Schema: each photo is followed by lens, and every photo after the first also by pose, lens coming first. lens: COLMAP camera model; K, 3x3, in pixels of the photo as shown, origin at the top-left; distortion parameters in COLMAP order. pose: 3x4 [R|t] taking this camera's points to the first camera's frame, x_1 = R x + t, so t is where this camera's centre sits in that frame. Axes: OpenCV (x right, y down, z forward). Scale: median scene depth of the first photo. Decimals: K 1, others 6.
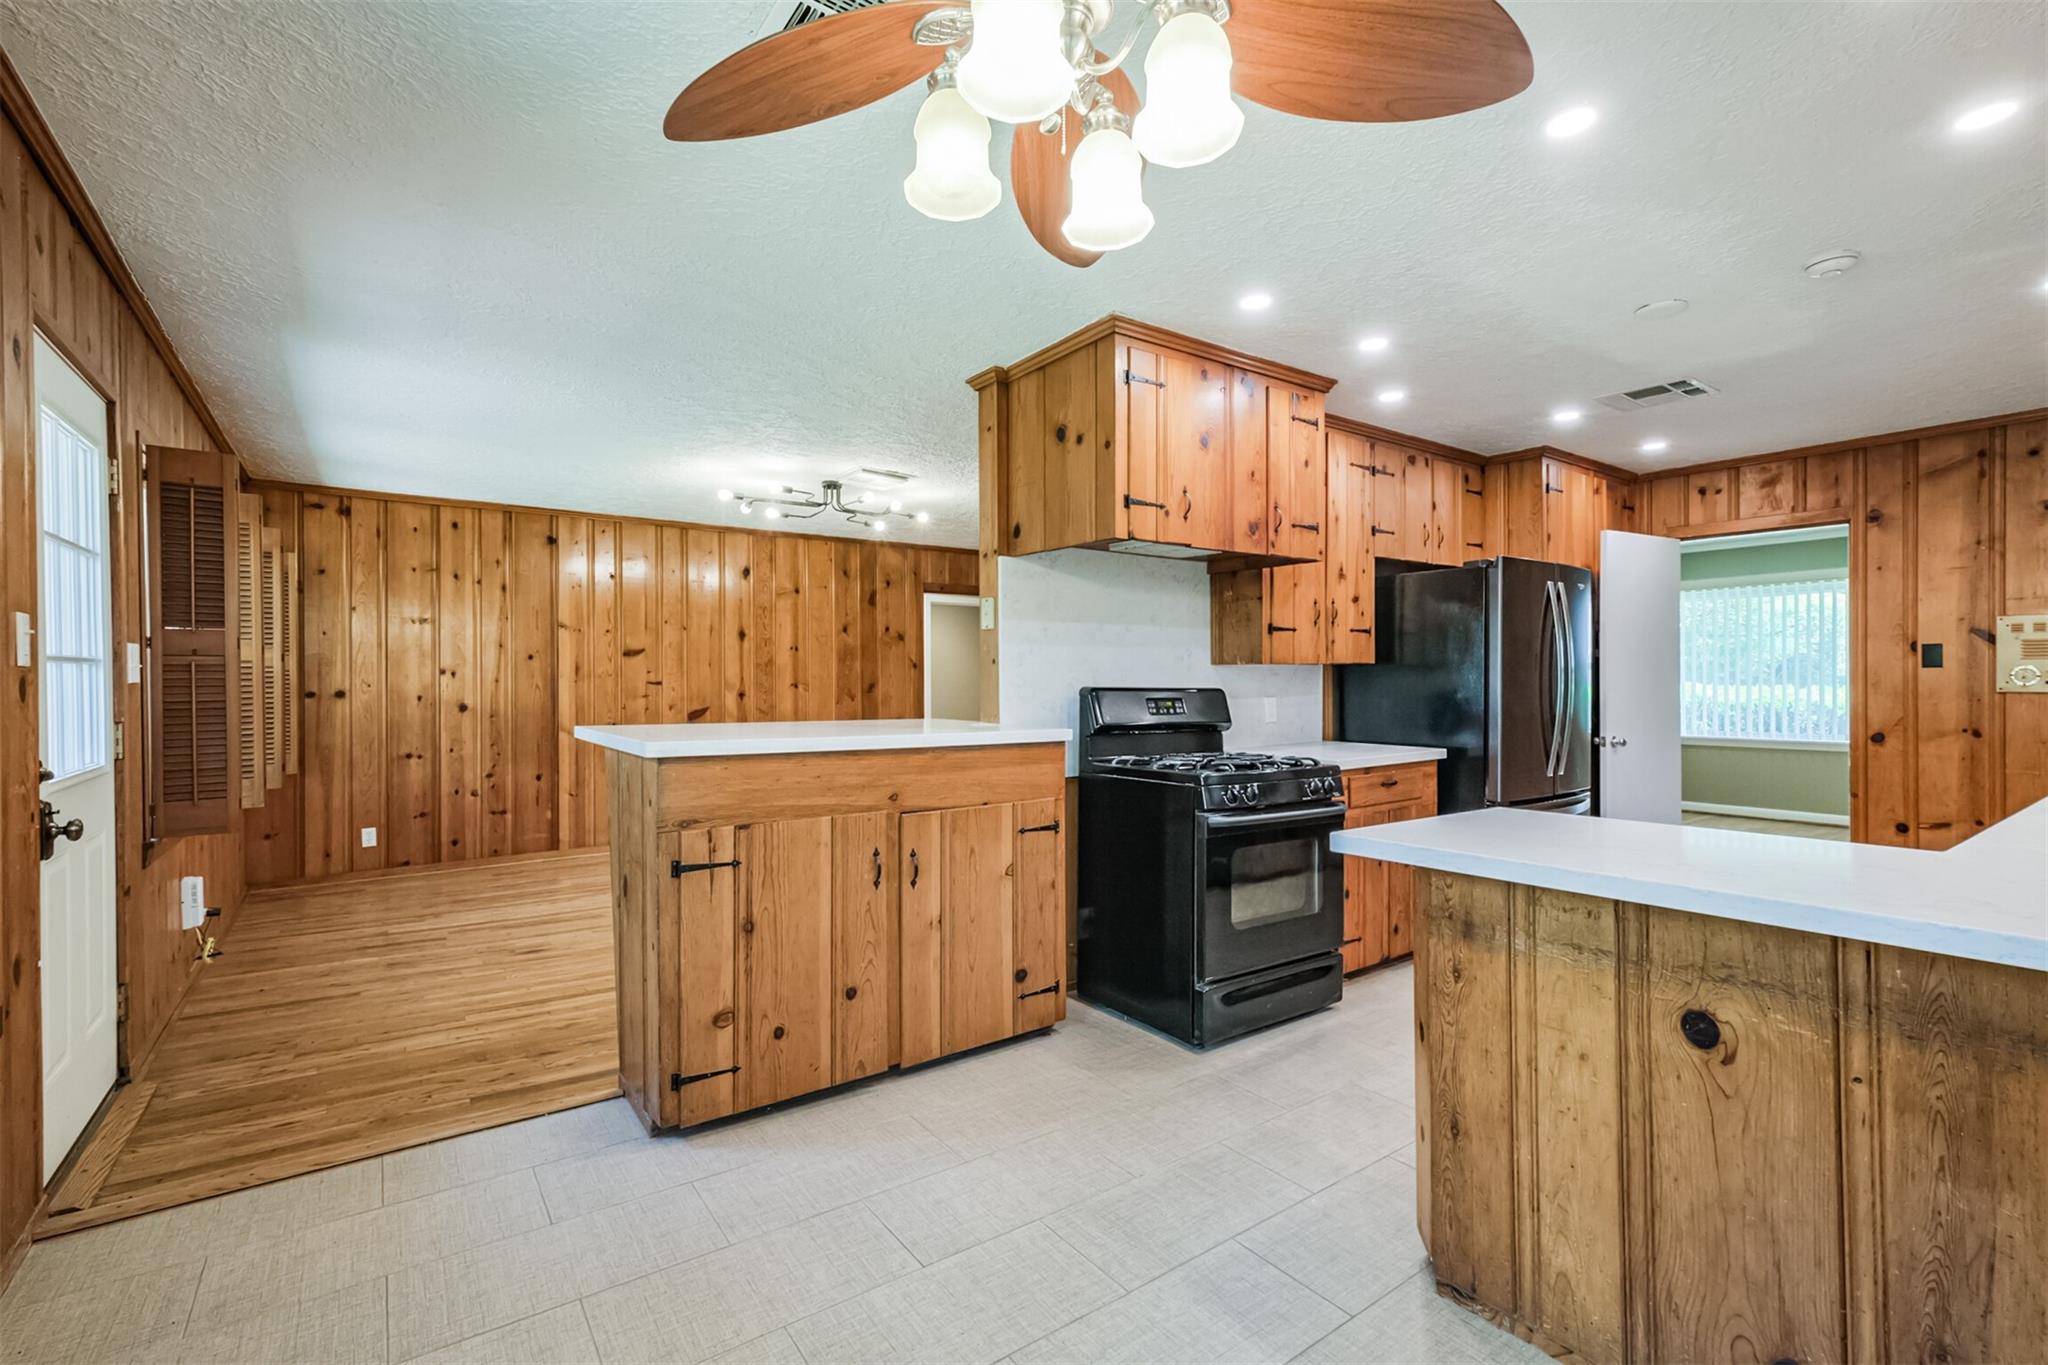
lens RADIAL K [[883.5, 0, 1004.6], [0, 883.5, 678.8], [0, 0, 1]] dist [0.000834, -0.000447]
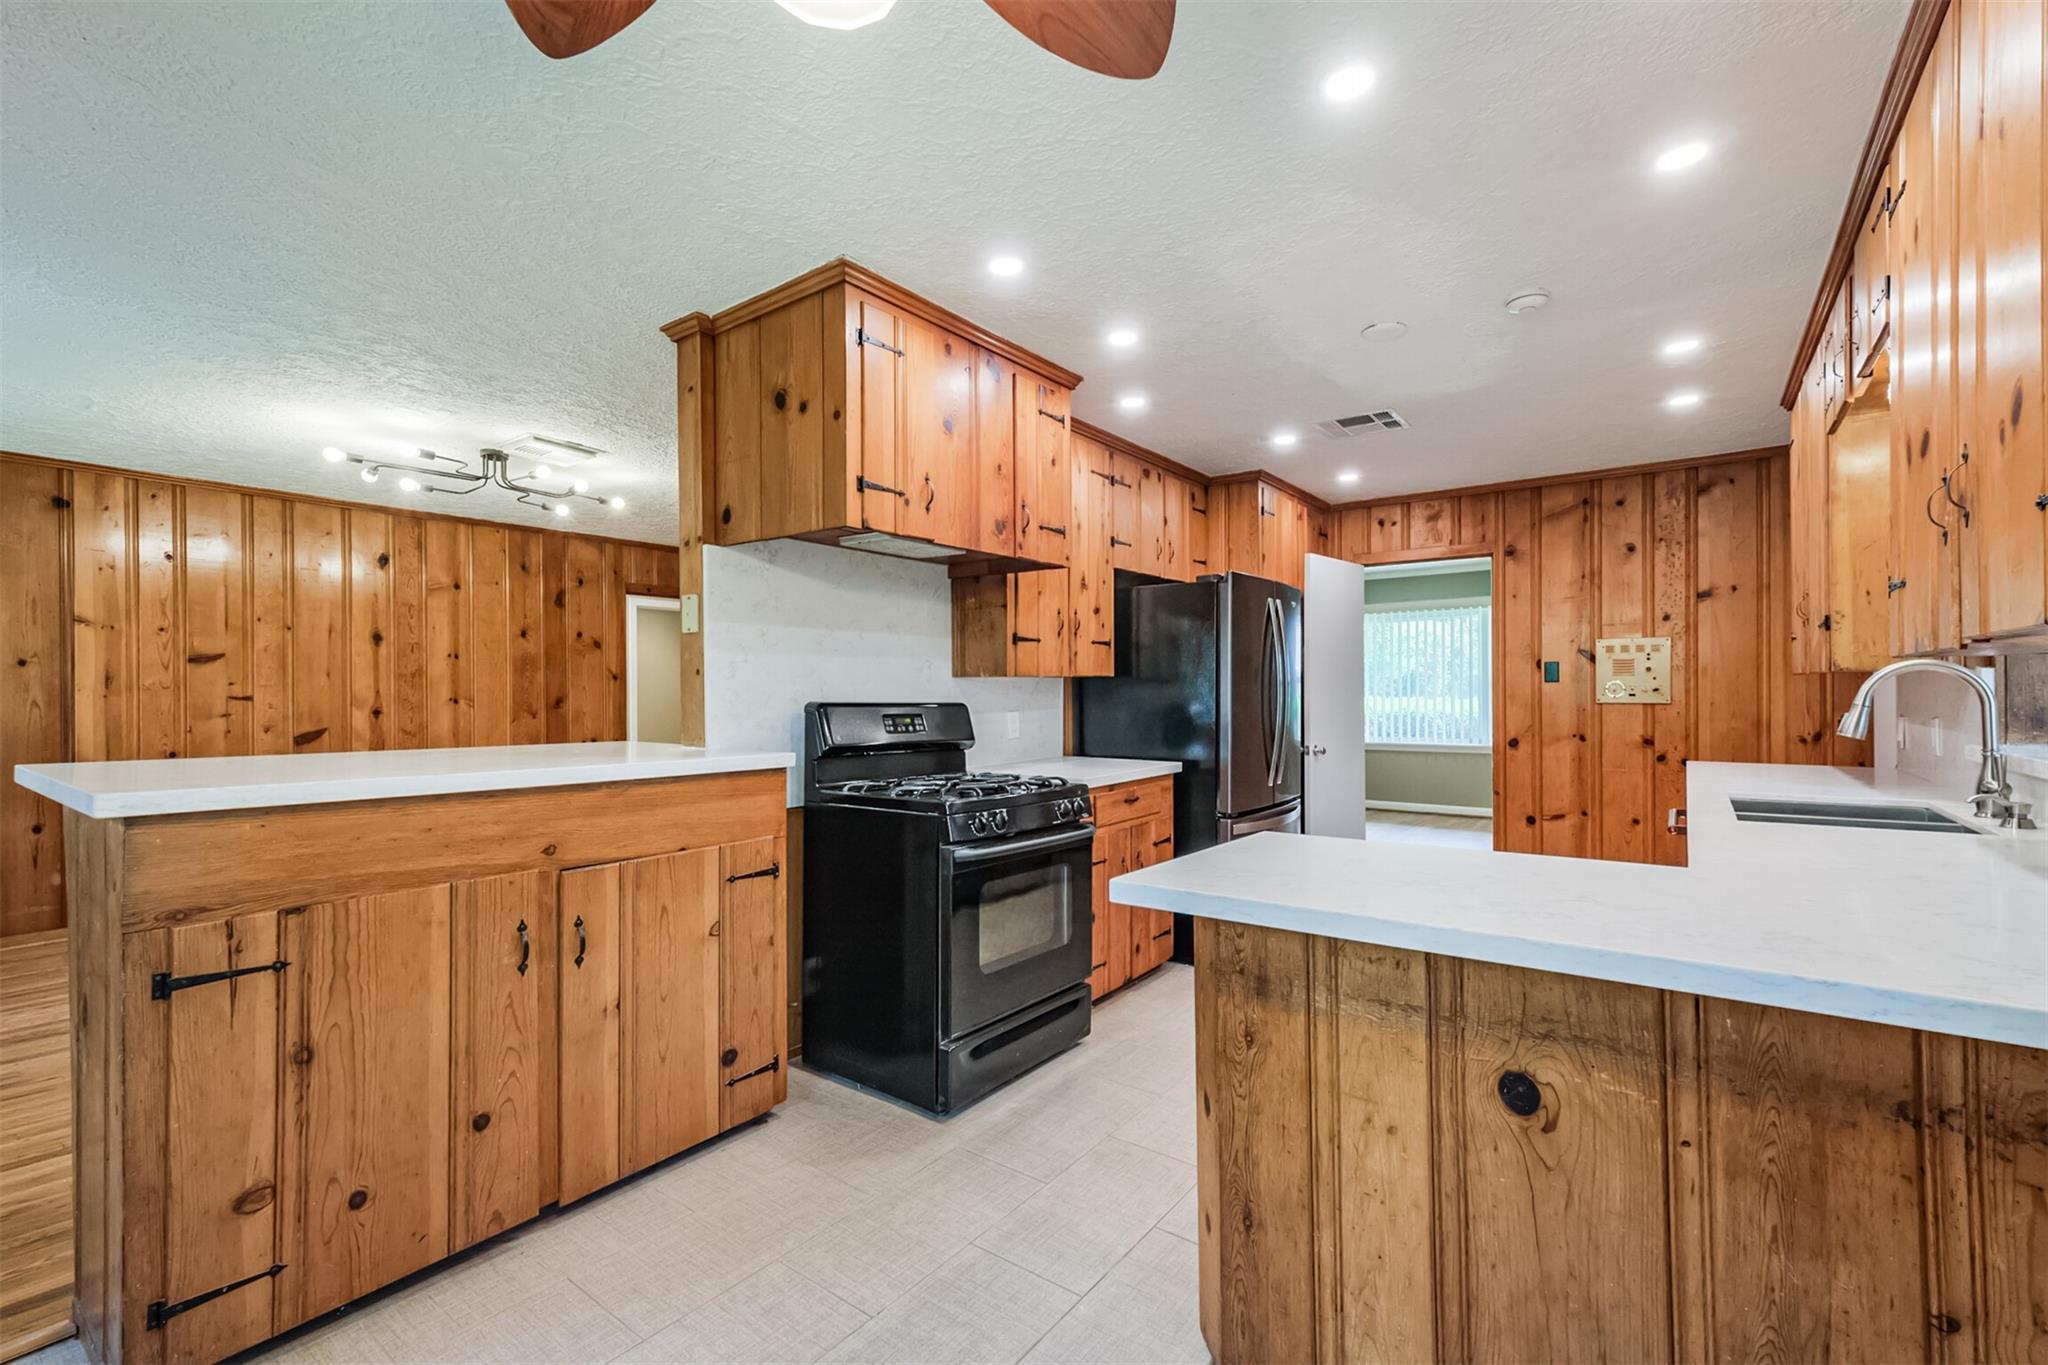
lens RADIAL K [[893.4, 0, 1023.9], [0, 893.4, 693.0], [0, 0, 1]] dist [0.020692, 0.000221]
pose [[0.949264, -0.001262, 0.314476, 0.016098], [0.000846, 0.999999, 0.001458, -0.001068], [-0.314478, -0.001118, 0.949264, 0.127360]]
